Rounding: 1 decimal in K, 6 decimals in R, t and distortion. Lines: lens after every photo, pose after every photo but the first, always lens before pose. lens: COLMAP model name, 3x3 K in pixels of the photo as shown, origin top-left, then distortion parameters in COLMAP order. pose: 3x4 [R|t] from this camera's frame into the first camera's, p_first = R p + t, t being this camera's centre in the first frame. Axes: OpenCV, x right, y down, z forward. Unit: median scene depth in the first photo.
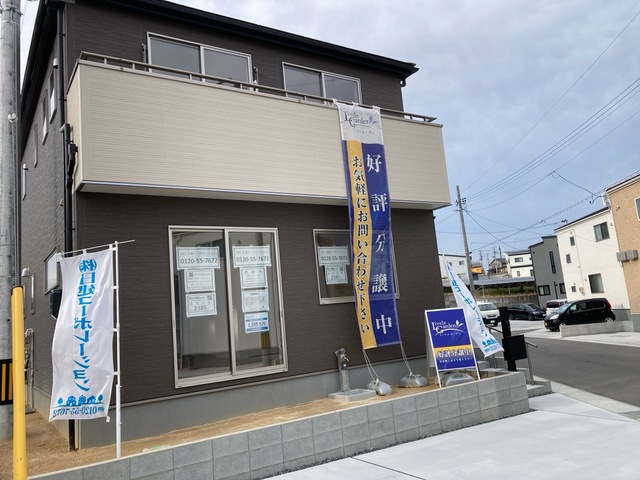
lens RADIAL K [[518.9, 0, 320.0], [0, 518.9, 240.0], [0, 0, 1]] dist [-0.001545, -0.000567]
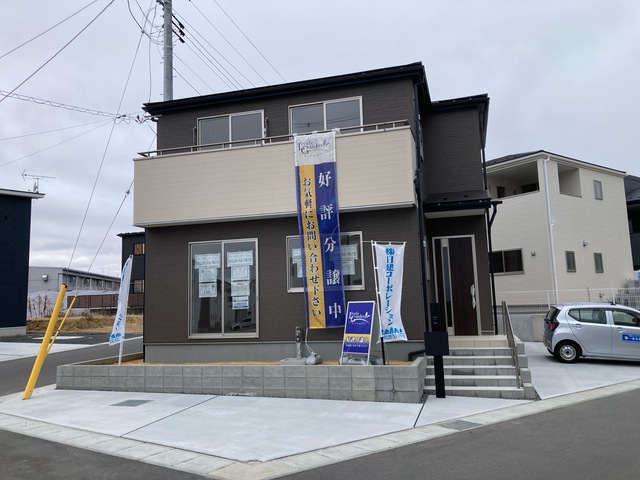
lens RADIAL K [[518.9, 0, 320.0], [0, 518.9, 240.0], [0, 0, 1]] dist [-0.001545, -0.000567]
pose [[0.665000, -0.022696, -0.746499, 1.070349], [0.082121, 0.995699, 0.042883, -0.062925], [0.742315, -0.089821, 0.664004, 0.178905]]
